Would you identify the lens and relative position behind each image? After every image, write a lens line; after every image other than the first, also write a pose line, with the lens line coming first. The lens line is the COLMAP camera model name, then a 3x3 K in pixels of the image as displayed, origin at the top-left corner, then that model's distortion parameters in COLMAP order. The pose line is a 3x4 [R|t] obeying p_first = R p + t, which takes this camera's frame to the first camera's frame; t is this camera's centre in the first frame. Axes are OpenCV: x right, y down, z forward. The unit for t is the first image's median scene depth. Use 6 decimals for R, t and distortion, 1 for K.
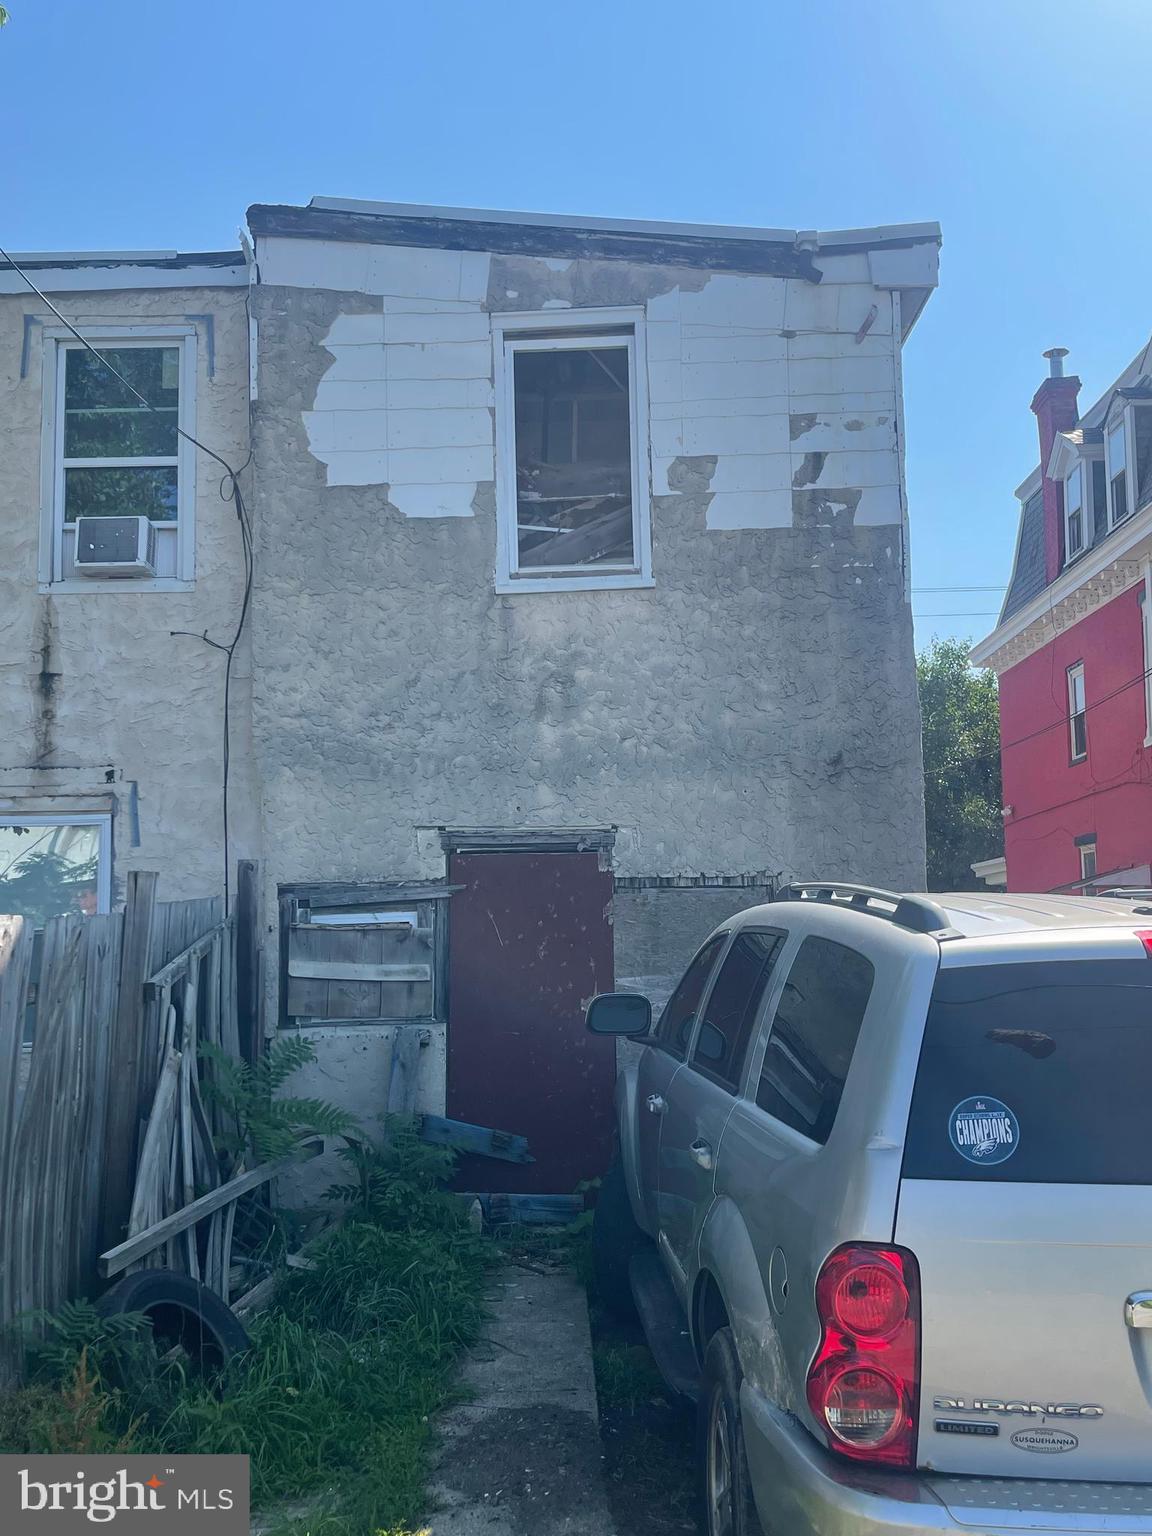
lens RADIAL K [[1456.4, 0, 575.3], [0, 1456.4, 770.2], [0, 0, 1]] dist [0.018286, 0.000000]
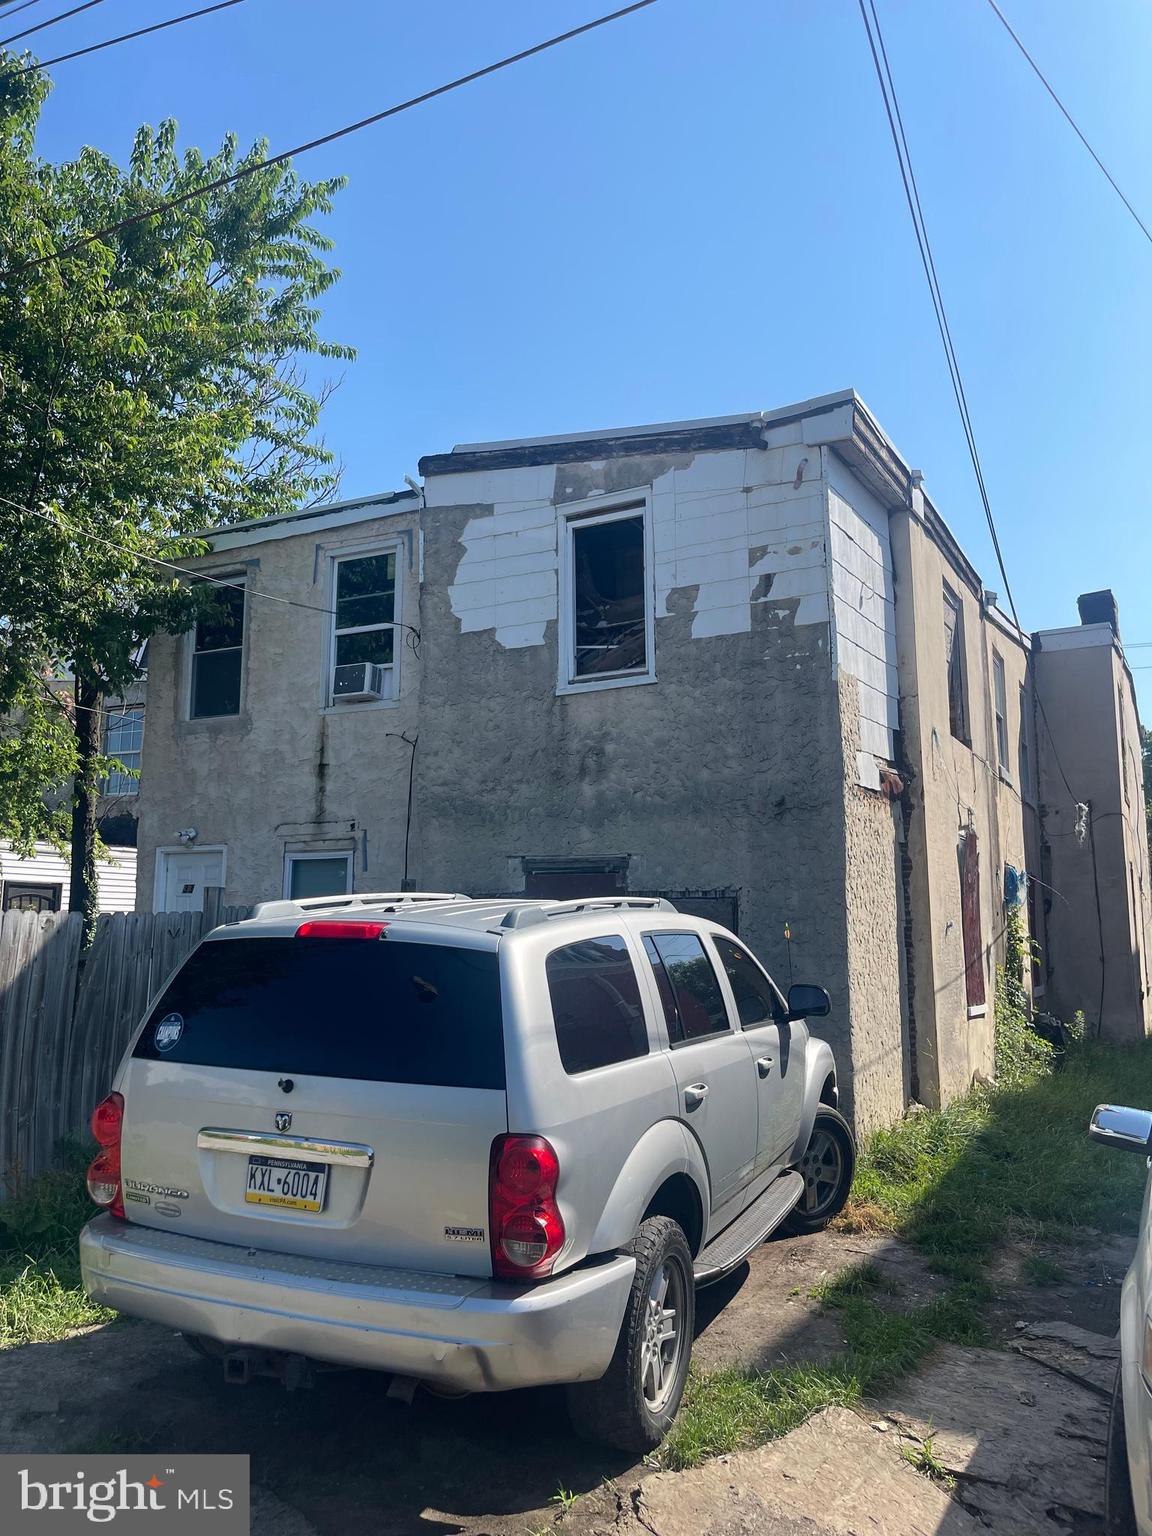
lens RADIAL K [[1134.1, 0, 575.9], [0, 1134.1, 762.1], [0, 0, 1]] dist [0.036651, -0.011217]
pose [[0.904828, -0.047490, -0.423121, 0.438848], [0.030232, 0.998418, -0.047409, -0.000253], [0.424703, 0.030105, 0.904832, -0.018558]]
